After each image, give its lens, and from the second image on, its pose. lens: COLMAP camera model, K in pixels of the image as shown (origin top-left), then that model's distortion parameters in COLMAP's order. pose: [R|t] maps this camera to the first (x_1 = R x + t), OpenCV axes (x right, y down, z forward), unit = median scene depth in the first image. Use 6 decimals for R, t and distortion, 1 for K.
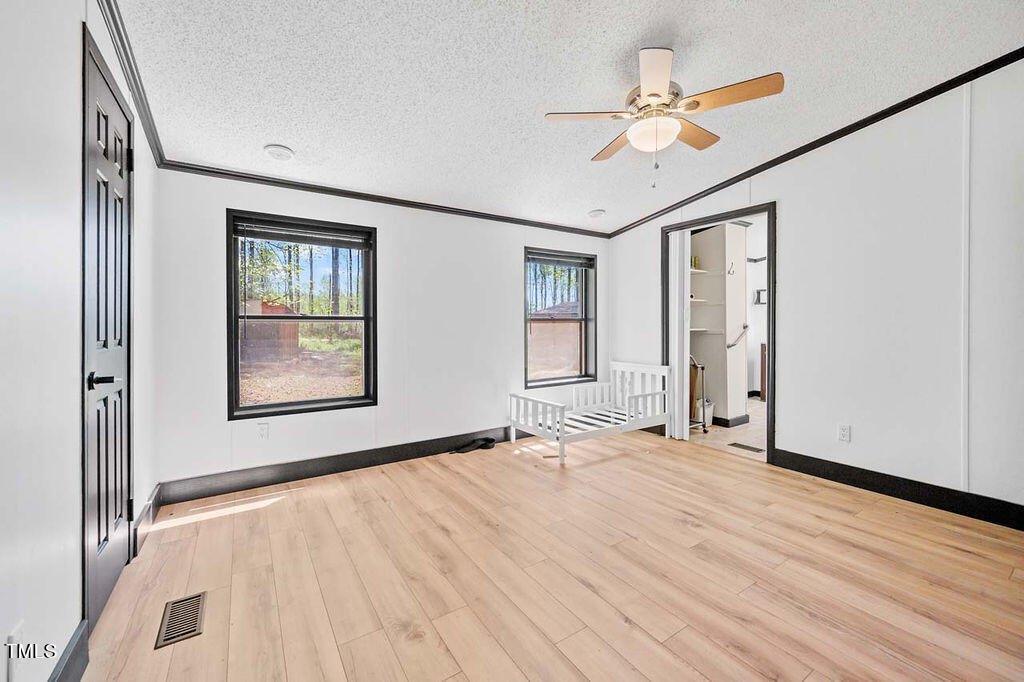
lens RADIAL K [[412.8, 0, 510.4], [0, 412.8, 330.9], [0, 0, 1]] dist [0.005002, 0.000165]
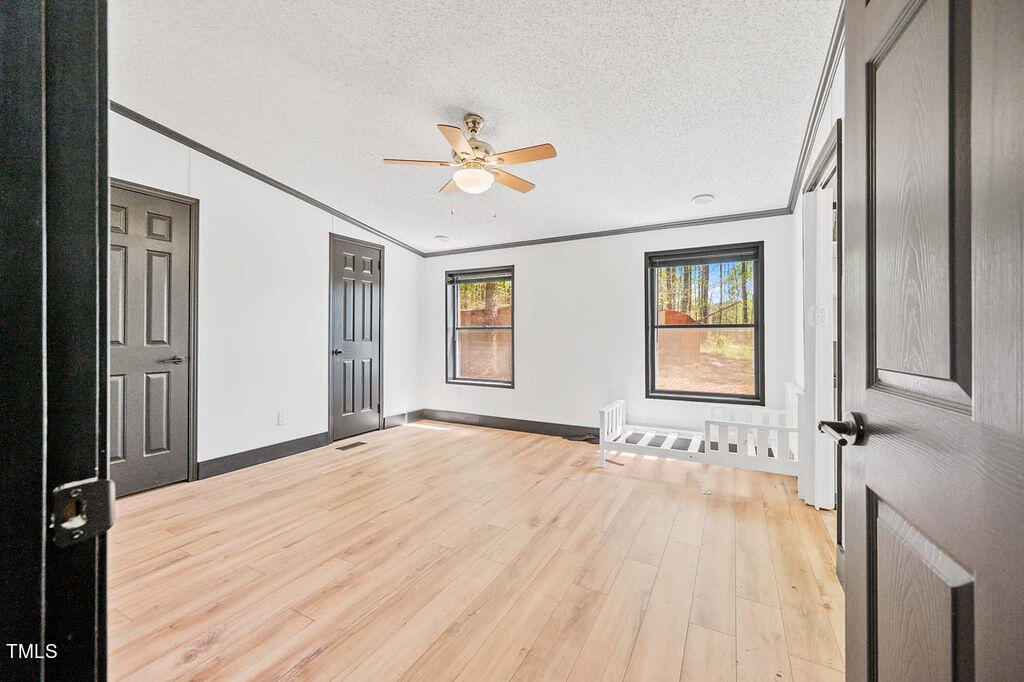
lens RADIAL K [[412.8, 0, 510.4], [0, 412.8, 330.9], [0, 0, 1]] dist [0.005002, 0.000165]
pose [[0.460323, -0.008545, -0.887710, 1.278698], [-0.008700, 0.999862, -0.014136, -0.000547], [0.887709, 0.014230, 0.460185, 0.442521]]
